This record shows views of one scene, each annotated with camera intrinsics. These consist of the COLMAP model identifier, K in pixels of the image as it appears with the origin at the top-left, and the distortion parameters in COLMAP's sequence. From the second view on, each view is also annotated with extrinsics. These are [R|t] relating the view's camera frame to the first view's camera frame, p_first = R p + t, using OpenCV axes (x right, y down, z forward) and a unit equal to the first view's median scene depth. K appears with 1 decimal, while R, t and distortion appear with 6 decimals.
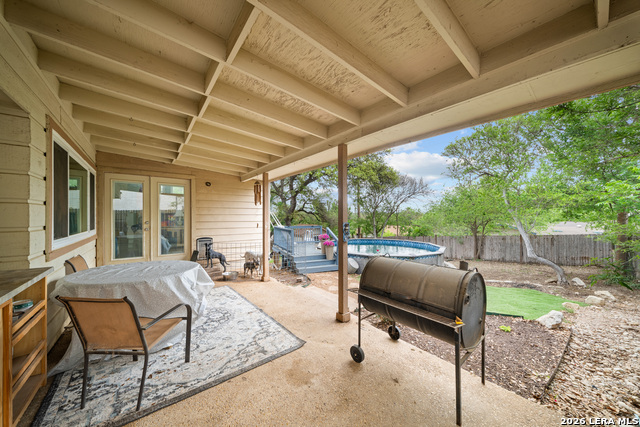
lens RADIAL K [[185.4, 0, 322.4], [0, 185.4, 219.4], [0, 0, 1]] dist [-0.000849, -0.000012]
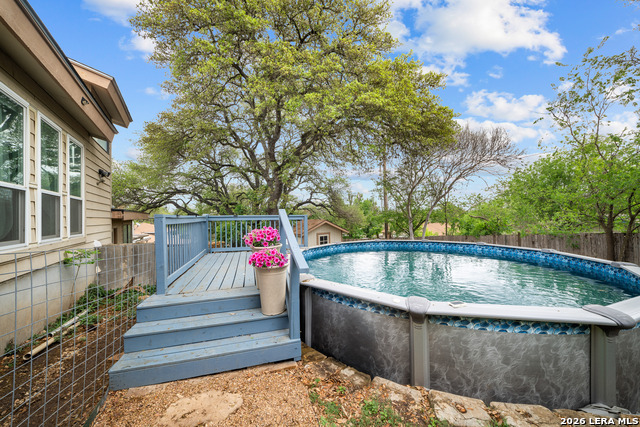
lens RADIAL K [[236.2, 0, 317.9], [0, 236.2, 214.6], [0, 0, 1]] dist [-0.007489, -0.000921]
pose [[0.995833, -0.012765, -0.090297, 0.034307], [0.012565, 0.999917, -0.002783, 0.014404], [0.090325, 0.001637, 0.995911, 0.145913]]
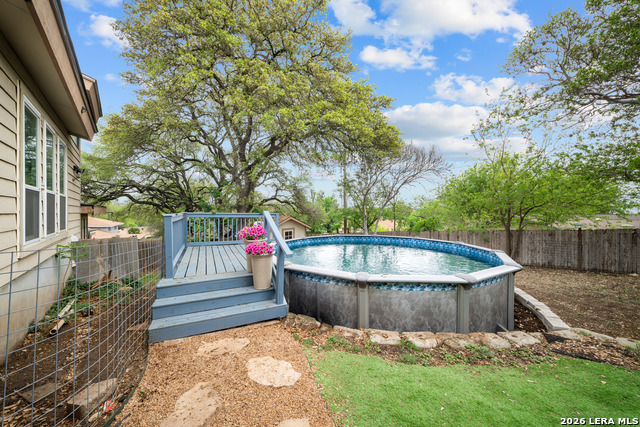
lens RADIAL K [[223.1, 0, 318.4], [0, 223.1, 213.2], [0, 0, 1]] dist [-0.005042, -0.001638]
pose [[0.997496, 0.004287, 0.070588, 0.029488], [-0.004841, 0.999959, 0.007683, 0.011367], [-0.070552, -0.008005, 0.997476, 0.117336]]
